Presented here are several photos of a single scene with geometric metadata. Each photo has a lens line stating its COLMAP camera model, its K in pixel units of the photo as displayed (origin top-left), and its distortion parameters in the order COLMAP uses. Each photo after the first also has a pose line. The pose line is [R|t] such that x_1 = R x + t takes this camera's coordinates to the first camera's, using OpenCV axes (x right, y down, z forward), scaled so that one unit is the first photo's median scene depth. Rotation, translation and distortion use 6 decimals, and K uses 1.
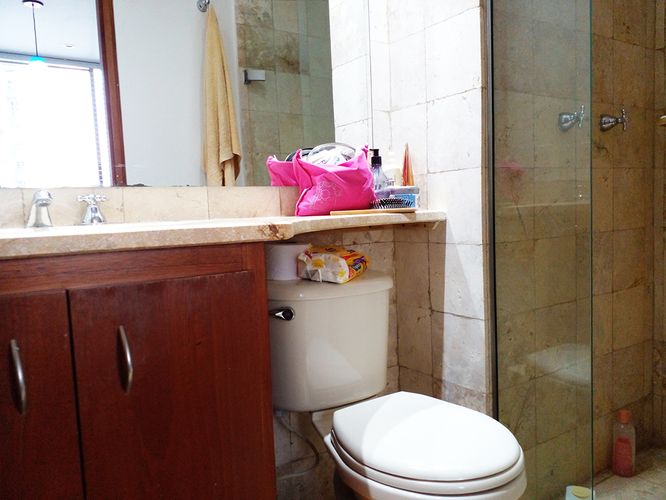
lens RADIAL K [[526.3, 0, 334.2], [0, 526.3, 249.7], [0, 0, 1]] dist [0.009581, -0.012087]
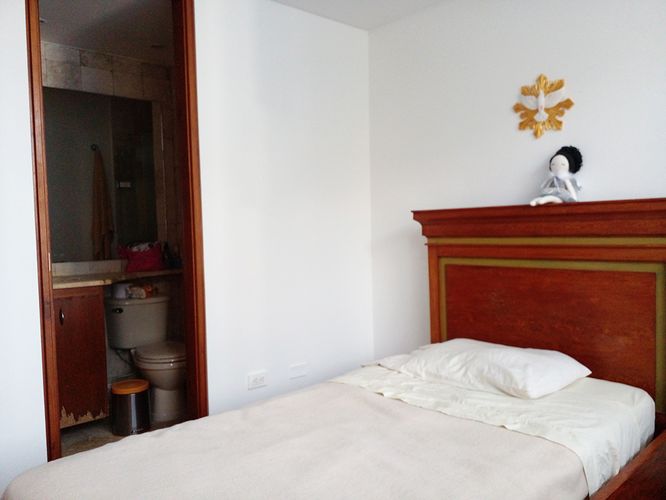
lens RADIAL K [[526.3, 0, 334.8], [0, 526.3, 250.4], [0, 0, 1]] dist [0.009581, -0.012087]
pose [[0.986118, 0.003952, 0.165999, 0.507653], [0.002994, 0.999131, -0.041573, -0.062045], [-0.166019, 0.041493, 0.985249, -1.705910]]
